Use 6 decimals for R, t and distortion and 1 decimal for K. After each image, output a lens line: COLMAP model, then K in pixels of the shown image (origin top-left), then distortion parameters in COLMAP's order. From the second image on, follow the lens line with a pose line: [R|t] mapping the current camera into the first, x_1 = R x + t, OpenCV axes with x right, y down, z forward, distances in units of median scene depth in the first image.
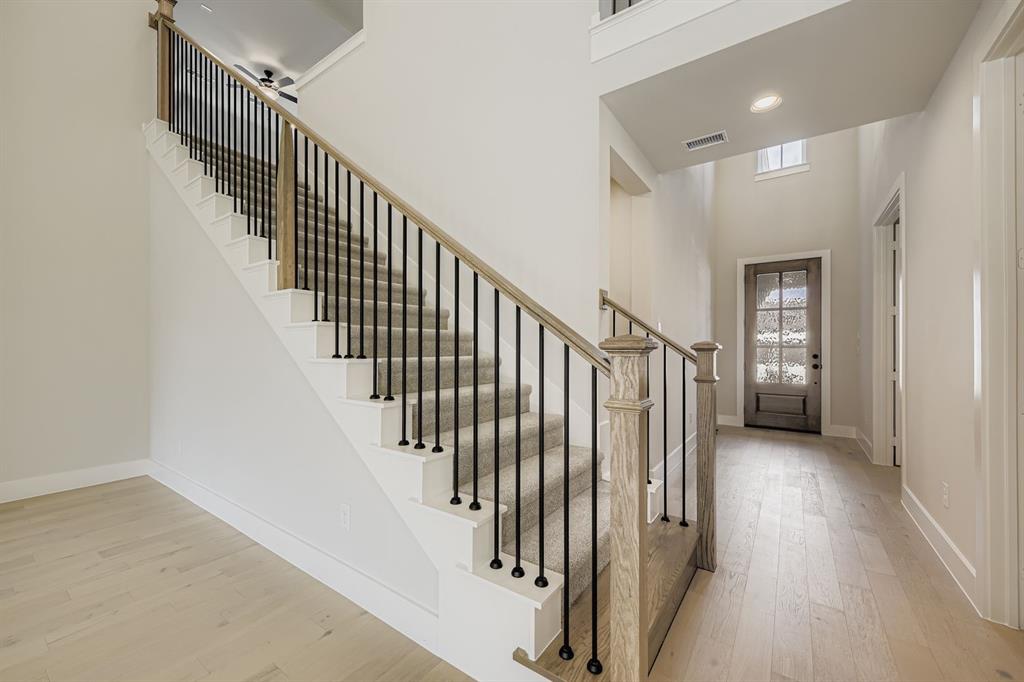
lens RADIAL K [[409.4, 0, 509.2], [0, 409.4, 345.1], [0, 0, 1]] dist [0.007491, 0.000084]
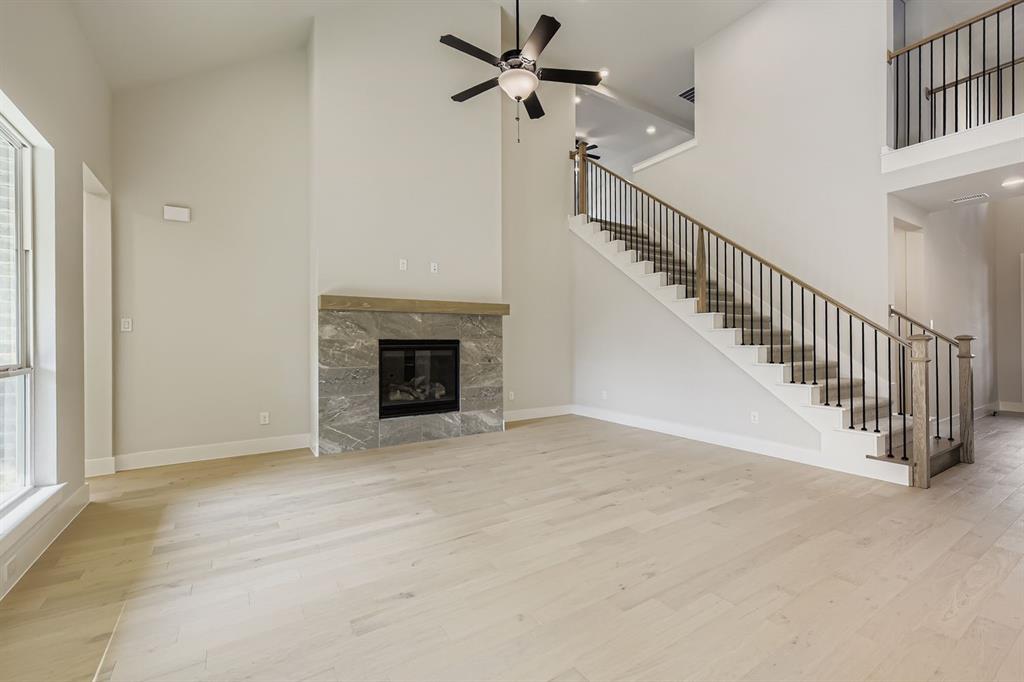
lens RADIAL K [[445.7, 0, 548.8], [0, 445.7, 340.4], [0, 0, 1]] dist [0.010826, -0.000095]
pose [[0.942785, -0.010355, -0.333240, -0.503145], [0.013267, 0.999891, 0.006465, -0.018315], [0.333136, -0.010516, 0.942820, -1.263742]]
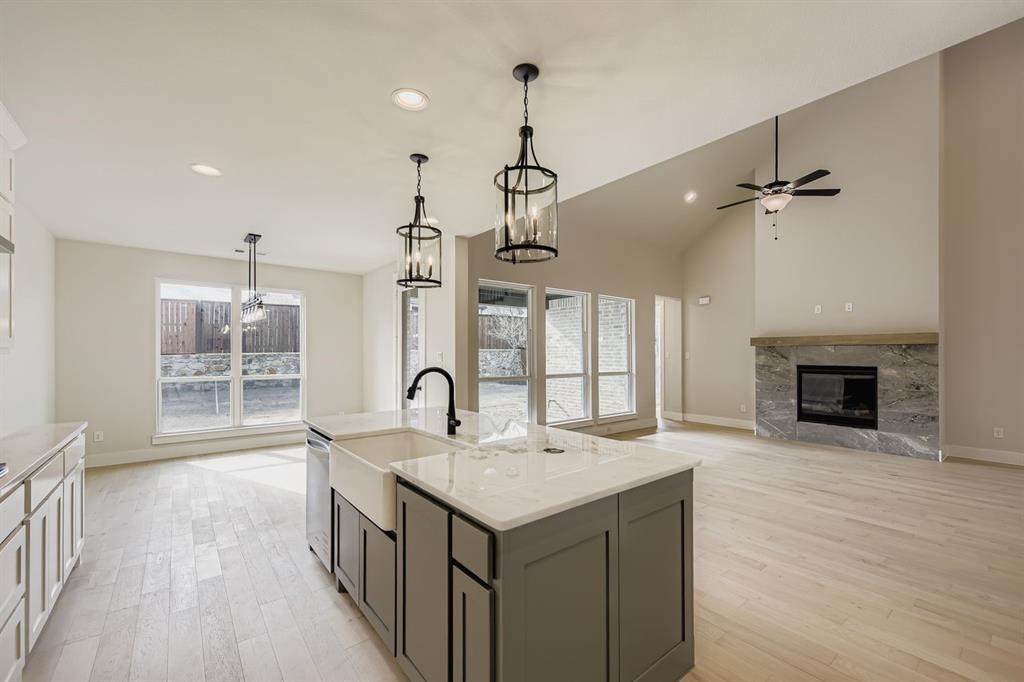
lens RADIAL K [[414.0, 0, 506.8], [0, 414.0, 353.7], [0, 0, 1]] dist [-0.000474, -0.000675]
pose [[-0.289575, -0.005459, -0.957140, 1.157642], [0.007905, 0.999936, -0.008095, -0.084816], [0.957123, -0.009911, -0.289513, -0.644189]]
